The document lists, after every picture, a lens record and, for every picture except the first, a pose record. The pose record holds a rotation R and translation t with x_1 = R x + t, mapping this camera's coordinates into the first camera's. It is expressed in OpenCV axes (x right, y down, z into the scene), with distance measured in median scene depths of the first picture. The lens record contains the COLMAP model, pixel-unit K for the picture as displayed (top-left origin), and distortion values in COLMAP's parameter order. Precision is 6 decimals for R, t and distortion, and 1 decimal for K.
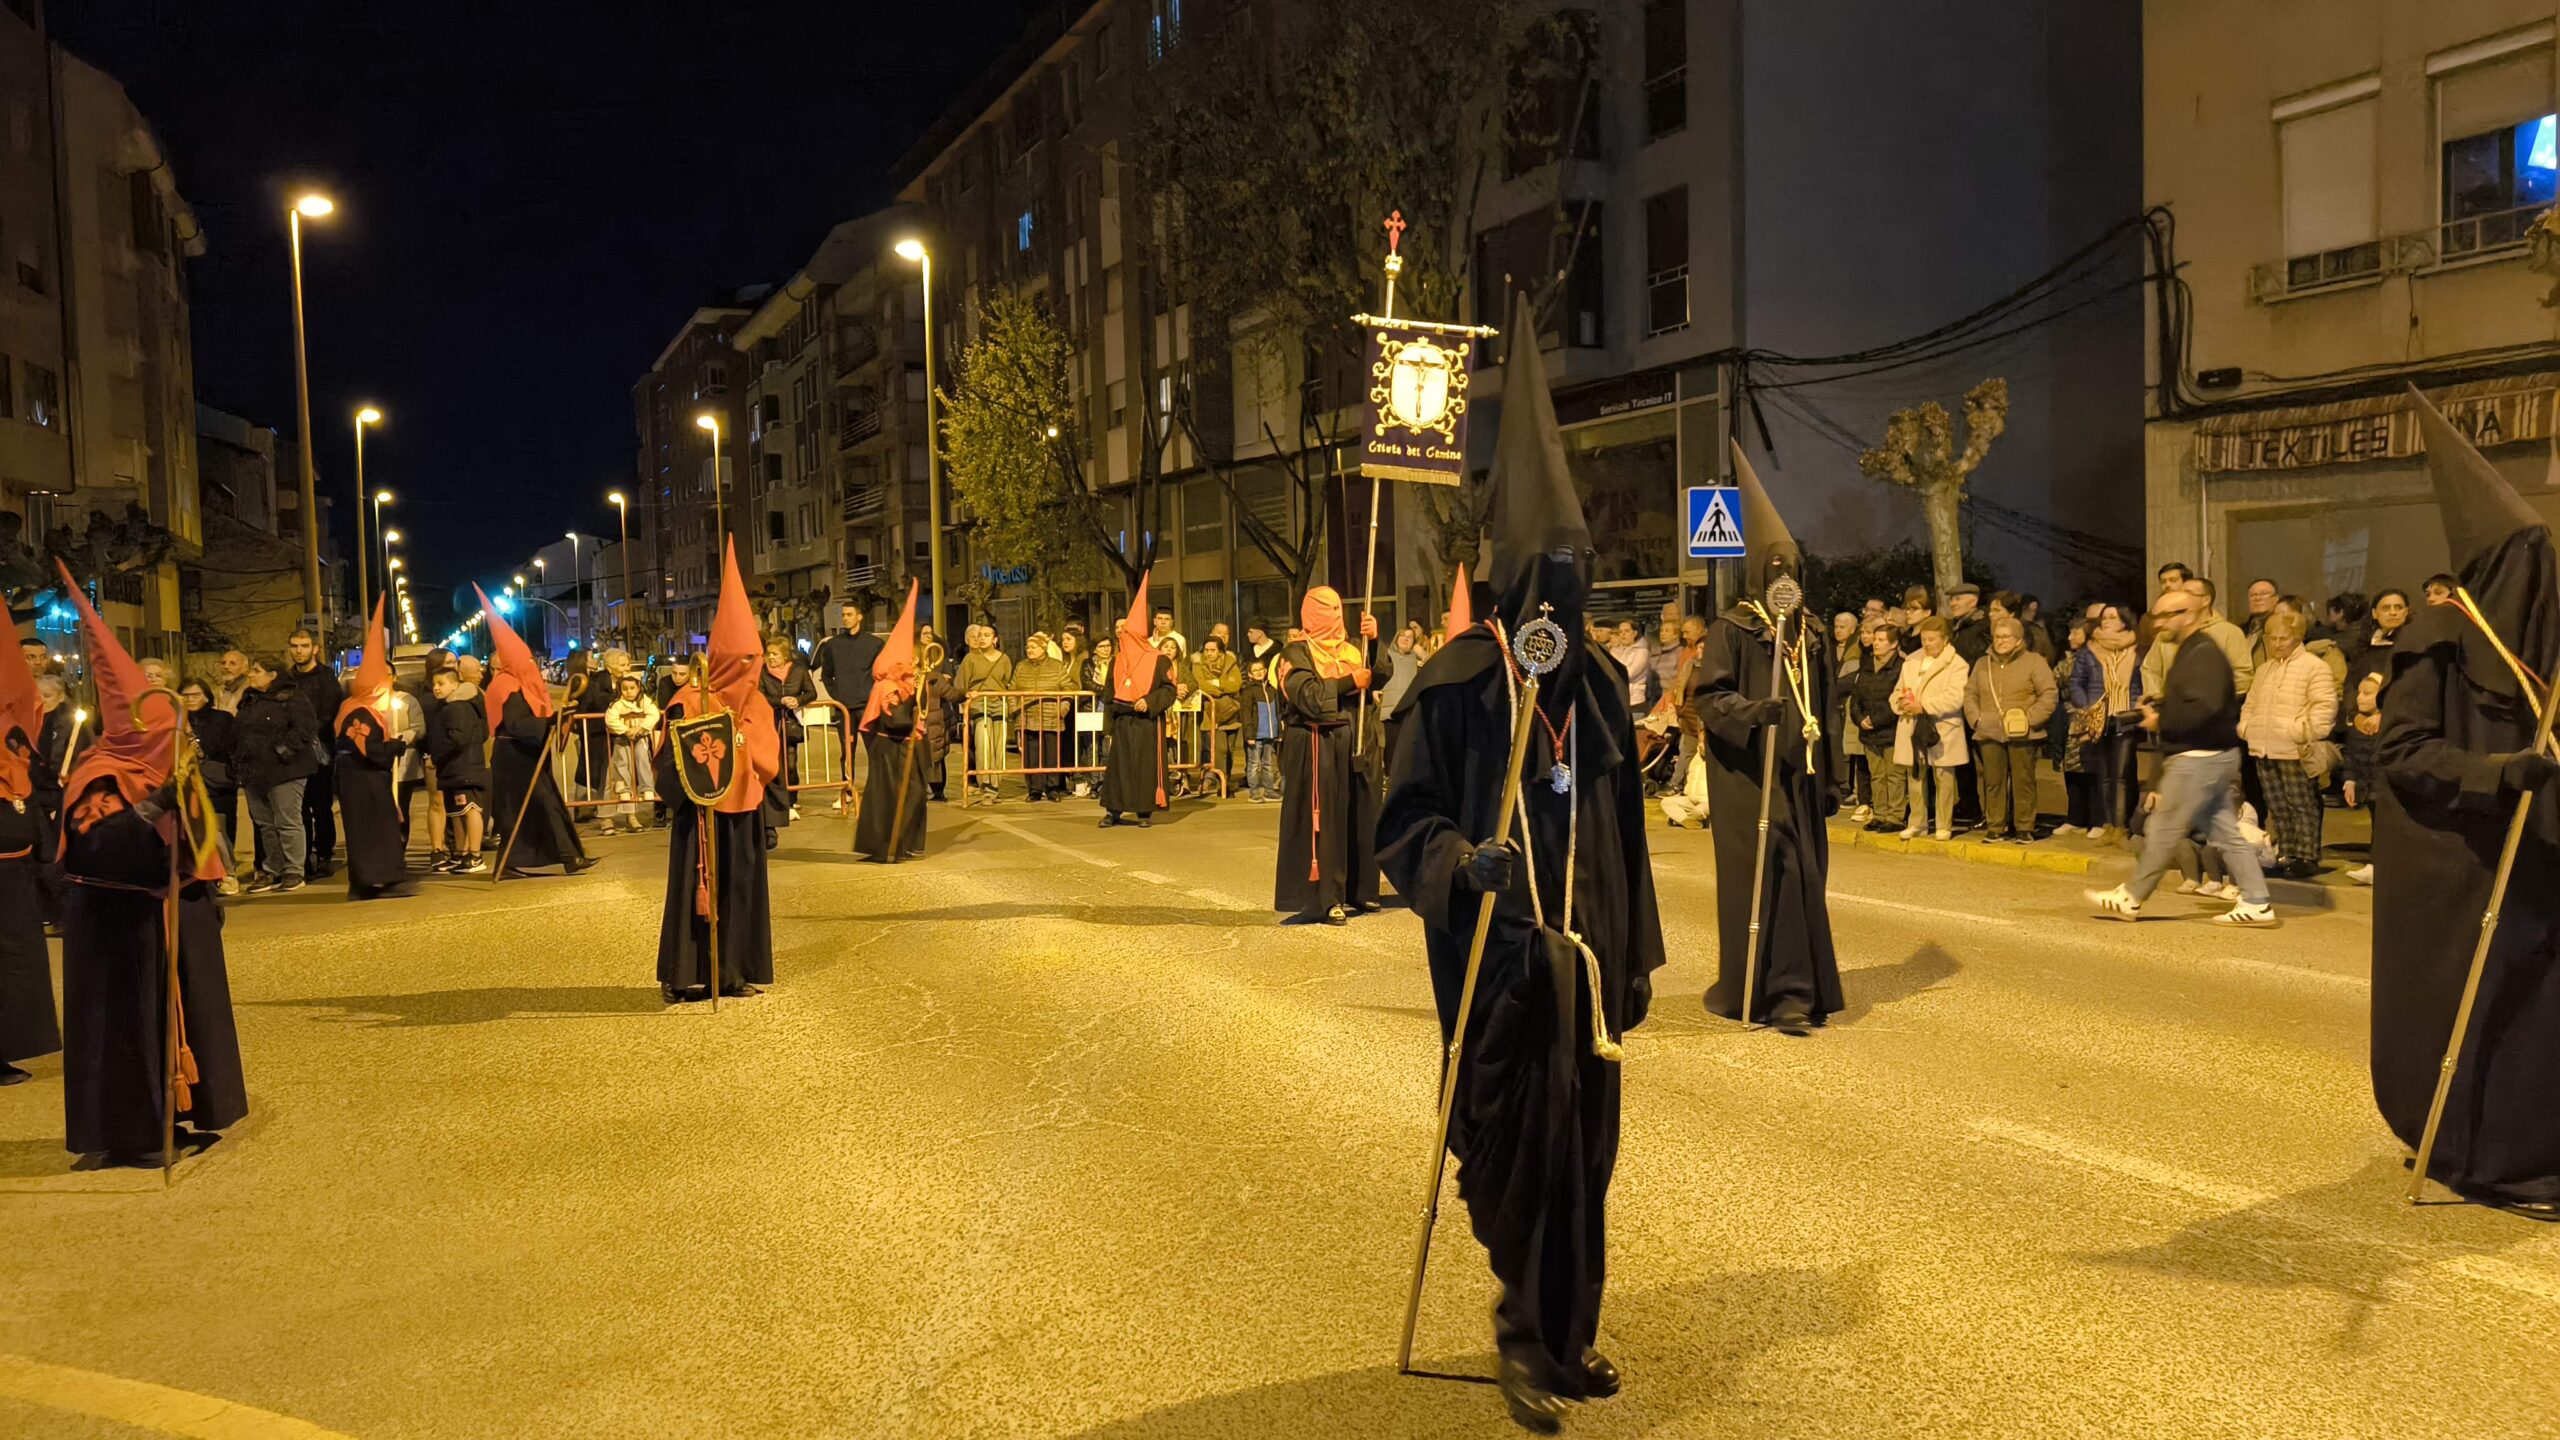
lens RADIAL K [[1794.2, 0, 1273.2], [0, 1794.2, 714.8], [0, 0, 1]] dist [0.064764, -0.062797]
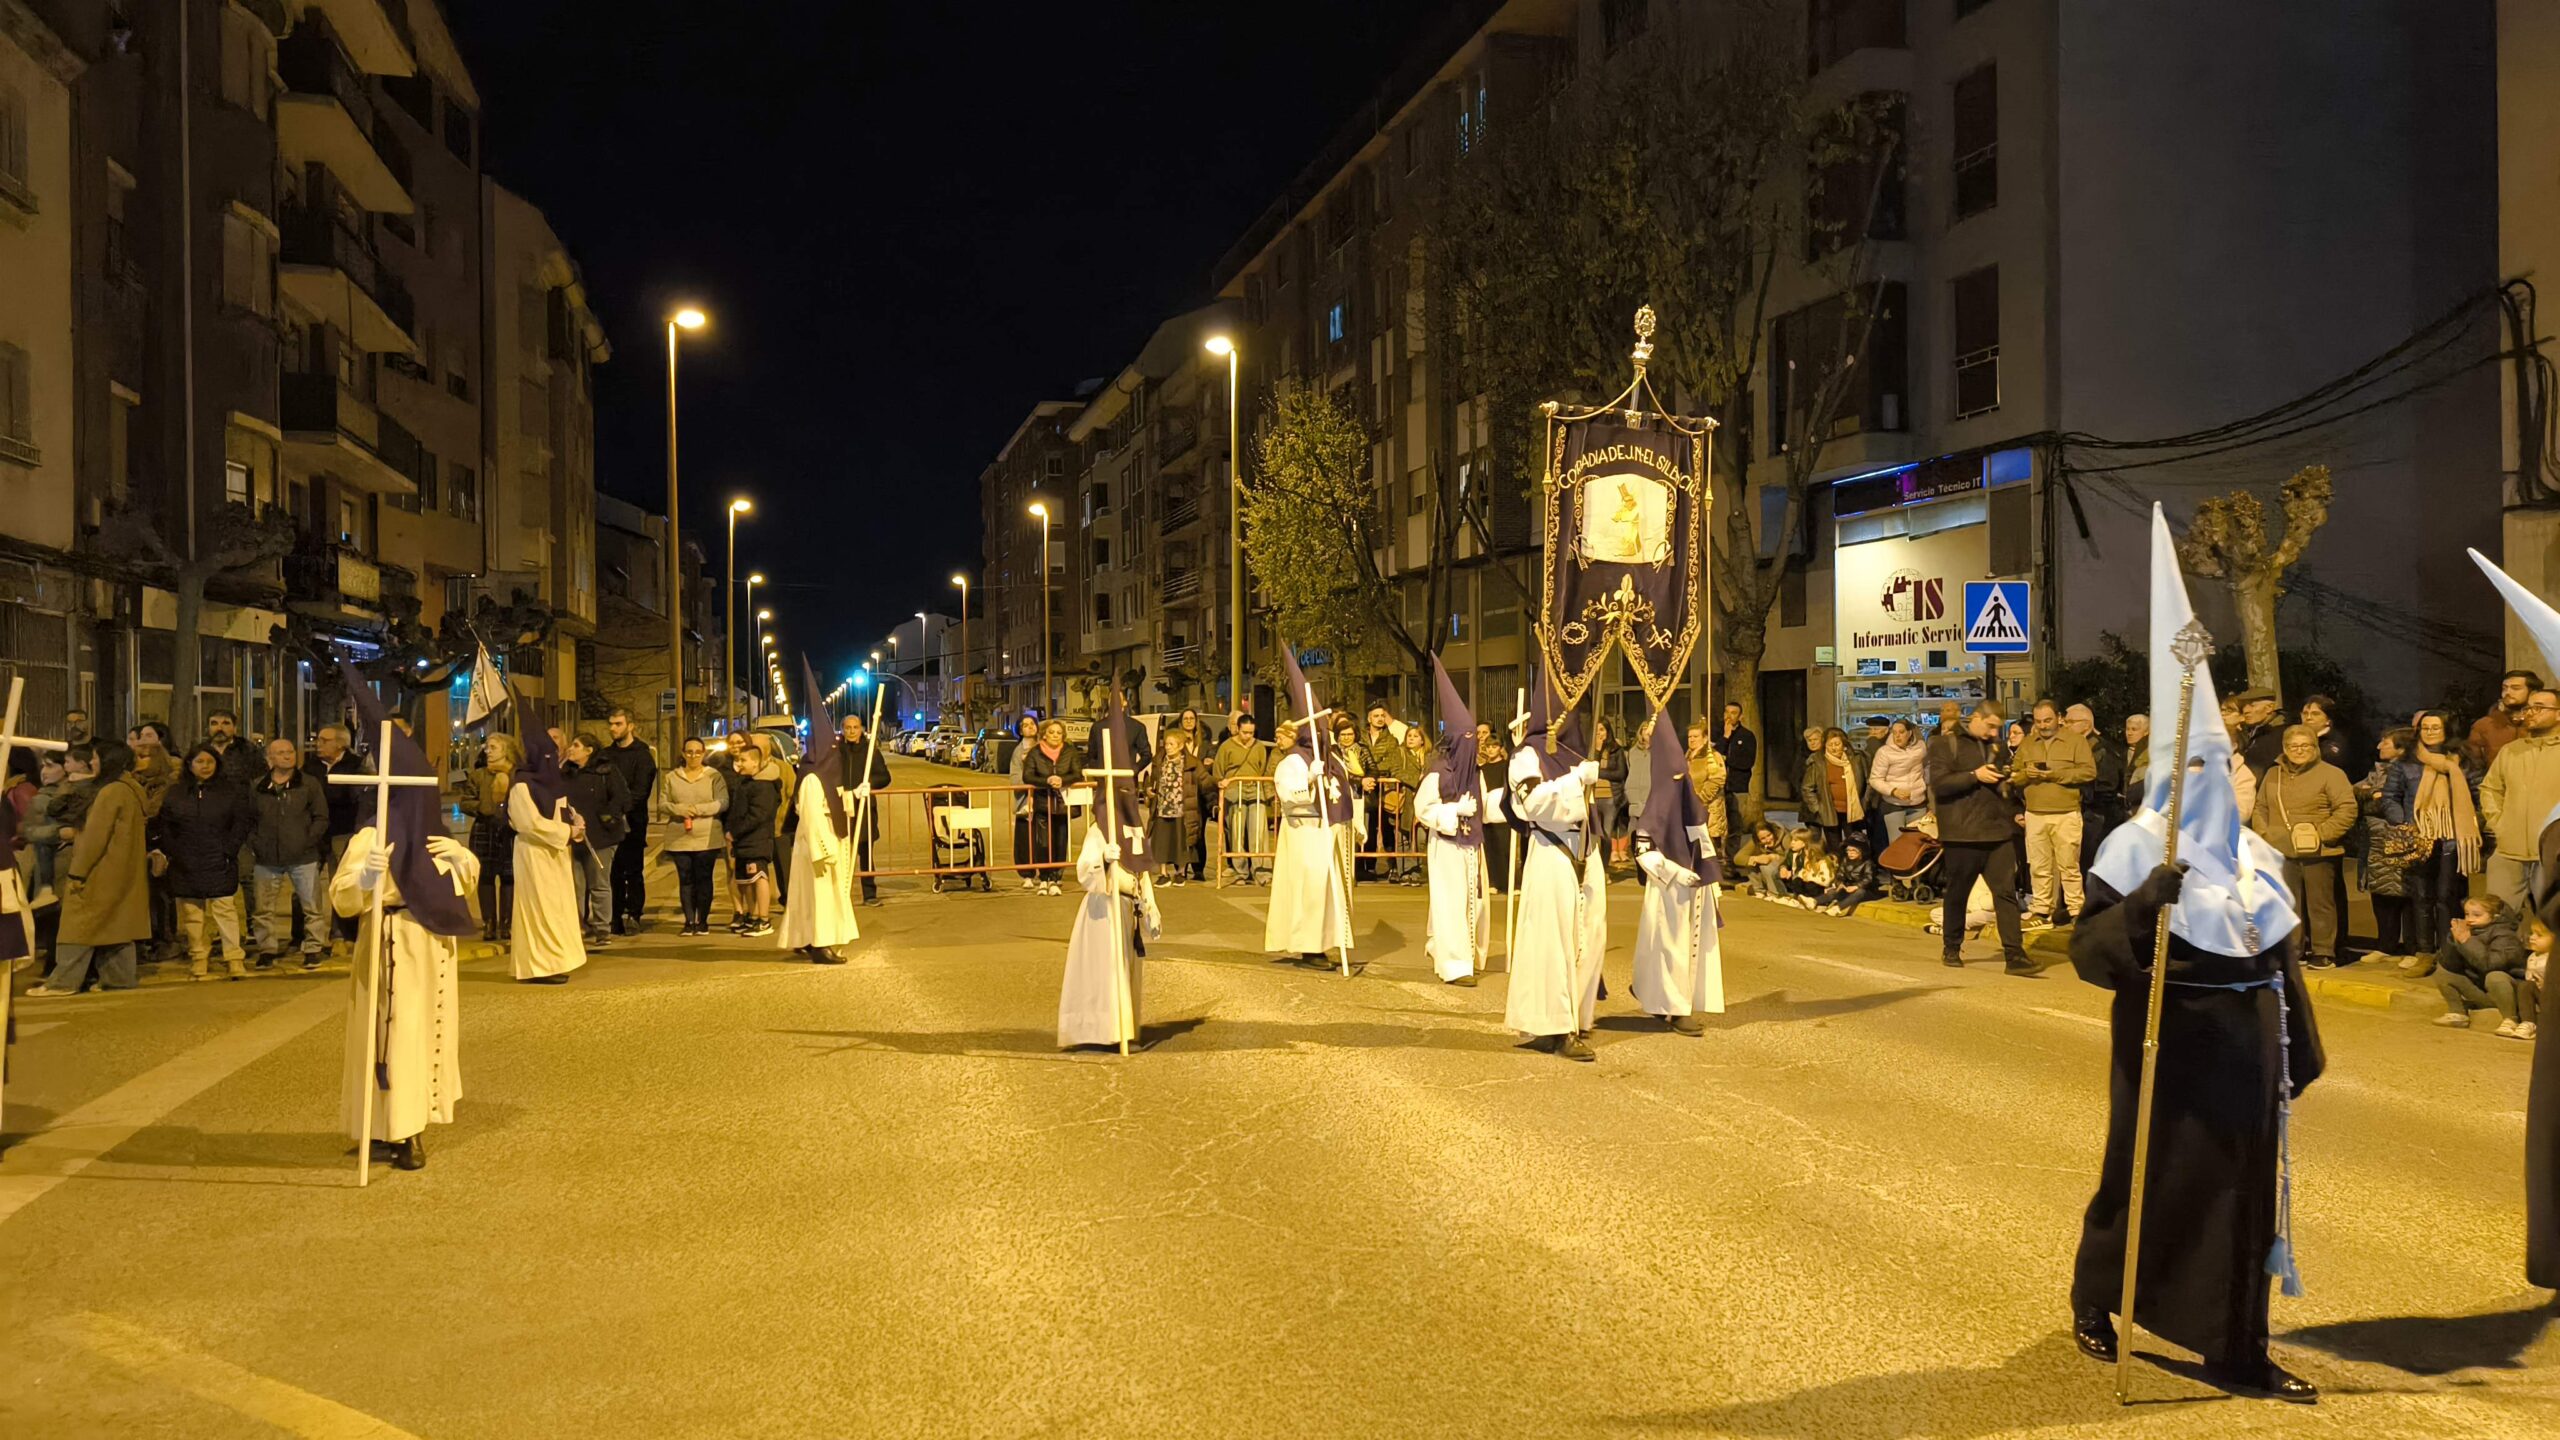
lens RADIAL K [[1785.6, 0, 1280.0], [0, 1785.6, 720.0], [0, 0, 1]] dist [0.076589, -0.086820]
pose [[0.984813, 0.016907, -0.172795, 0.032610], [-0.024053, 0.998936, -0.039346, -0.004732], [0.171946, 0.042904, 0.984172, -0.003865]]
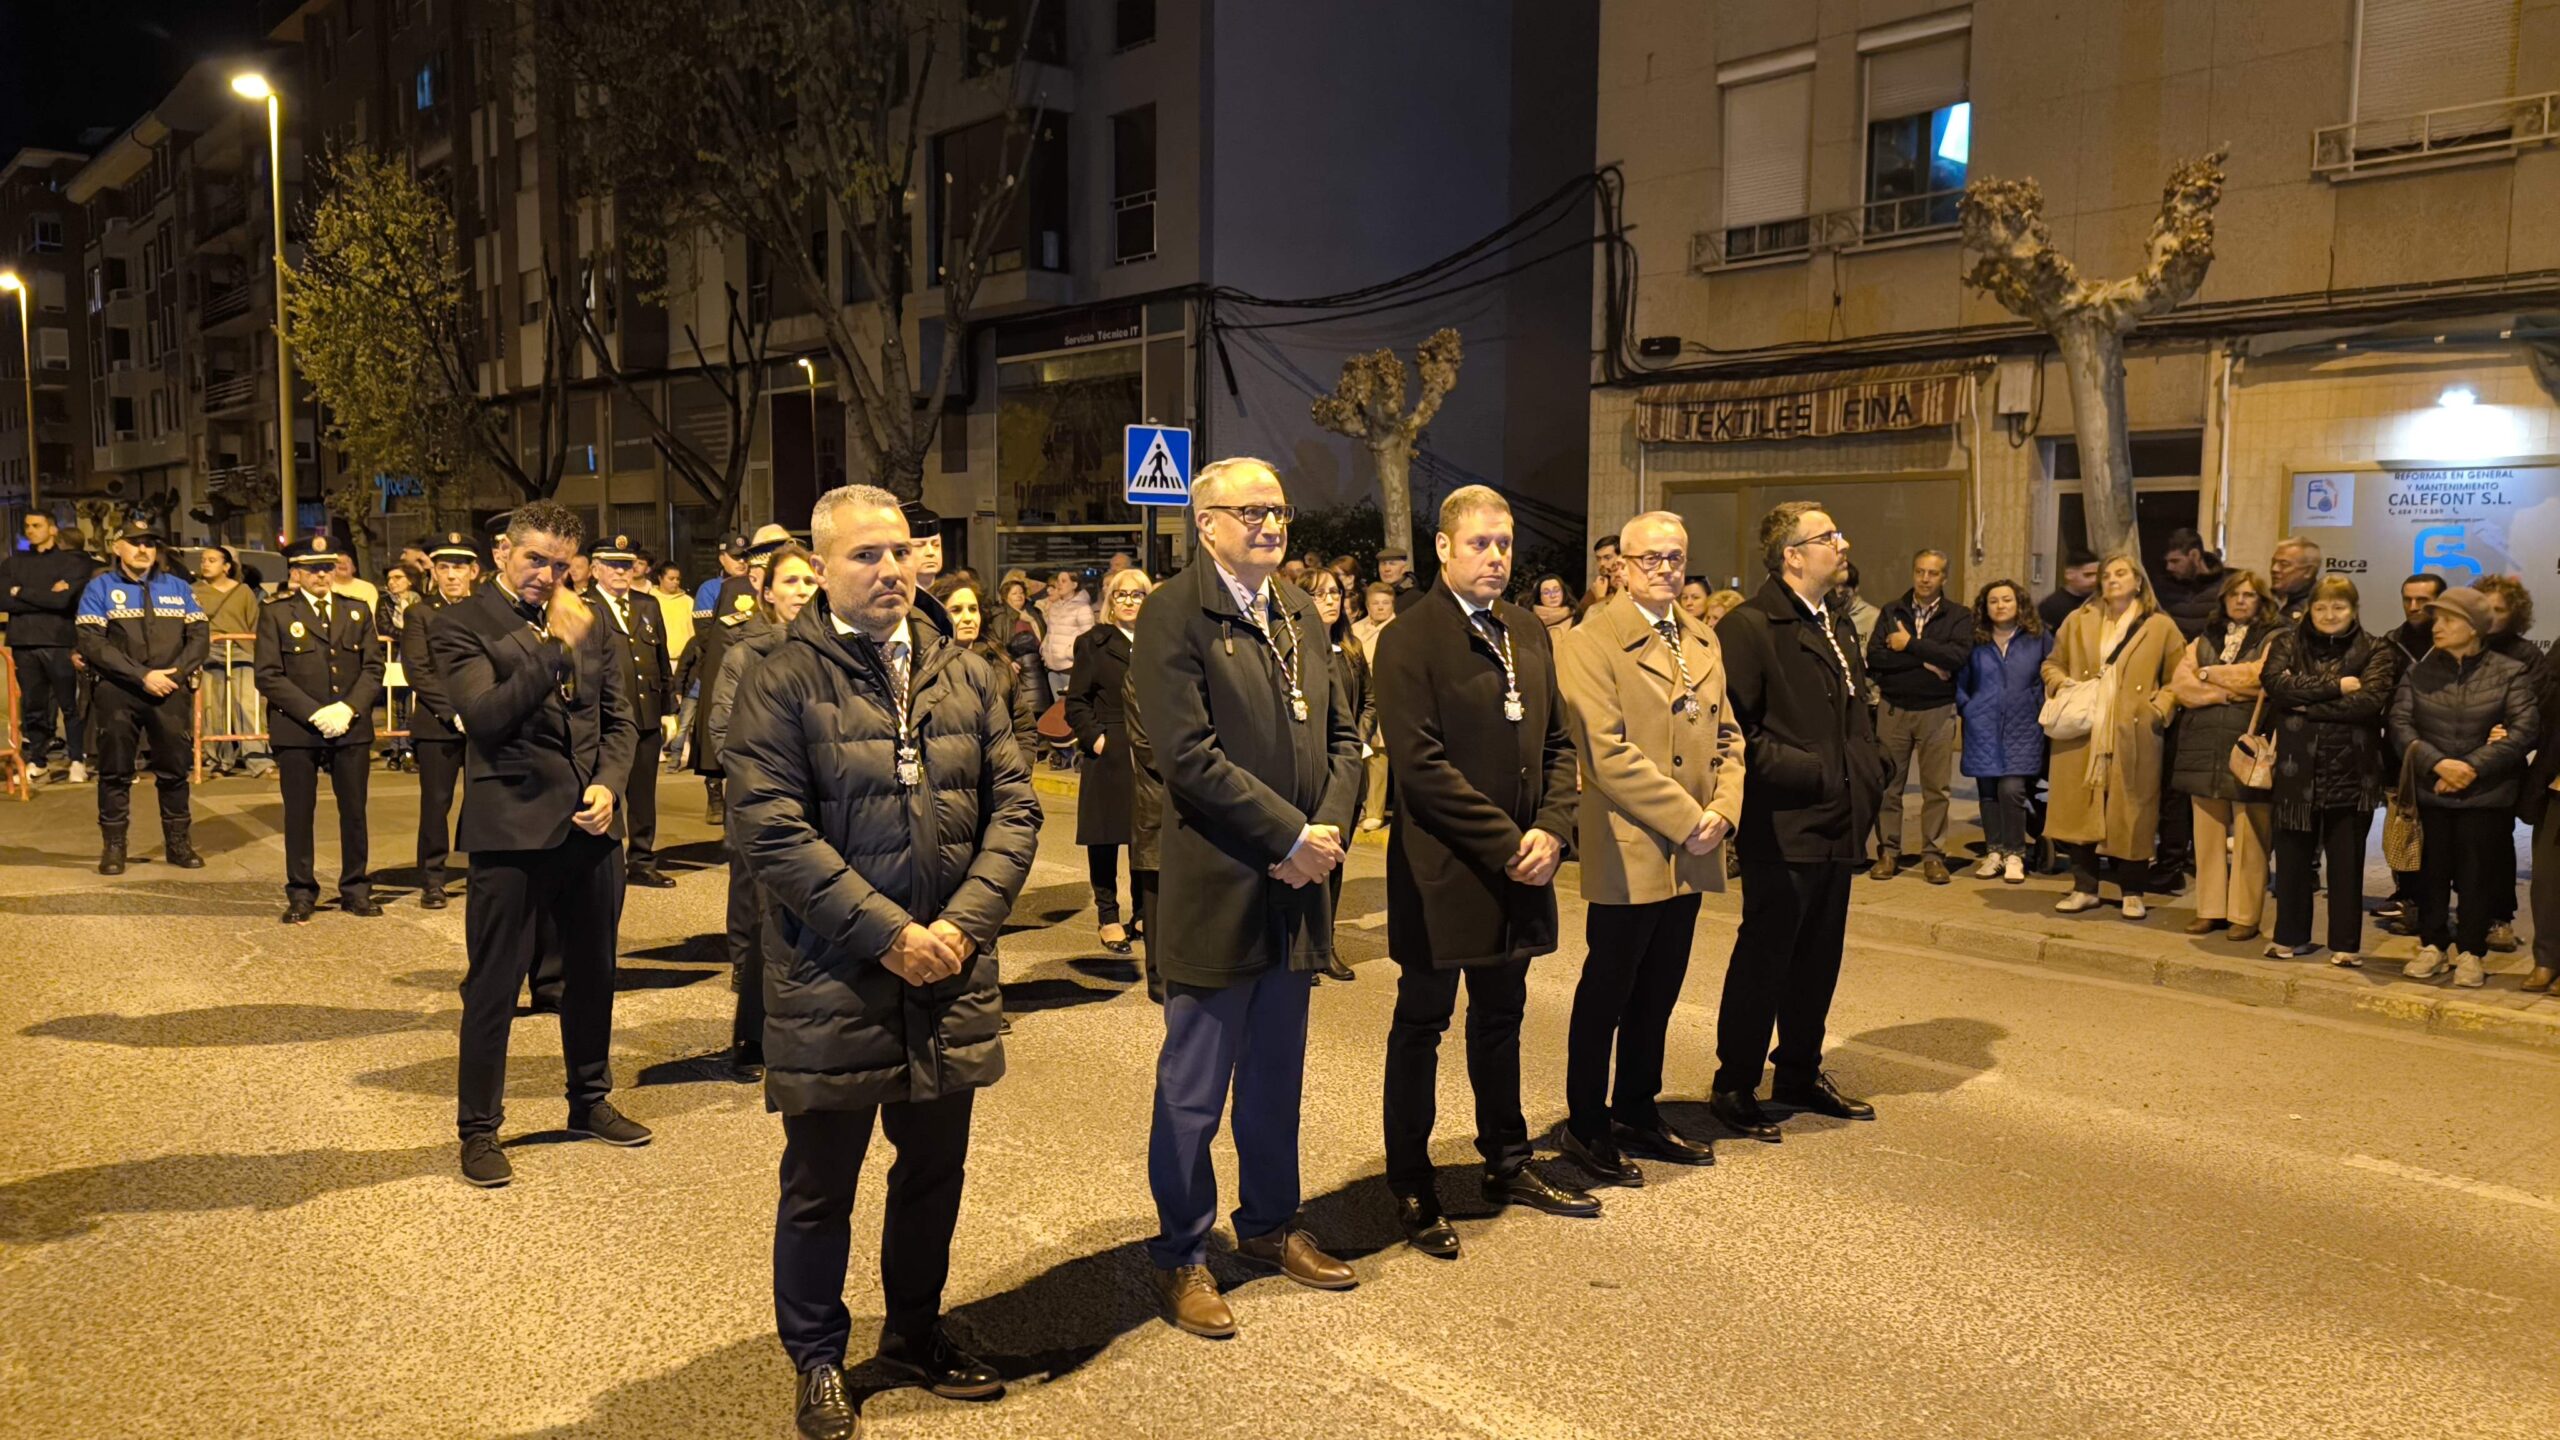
lens RADIAL K [[1797.1, 0, 1275.6], [0, 1797.1, 717.0], [0, 0, 1]] dist [0.064780, -0.059313]
pose [[0.961015, 0.012206, 0.276227, 0.048158], [-0.021951, 0.999240, 0.032211, -0.010484], [-0.275624, -0.037019, 0.960552, 0.101827]]
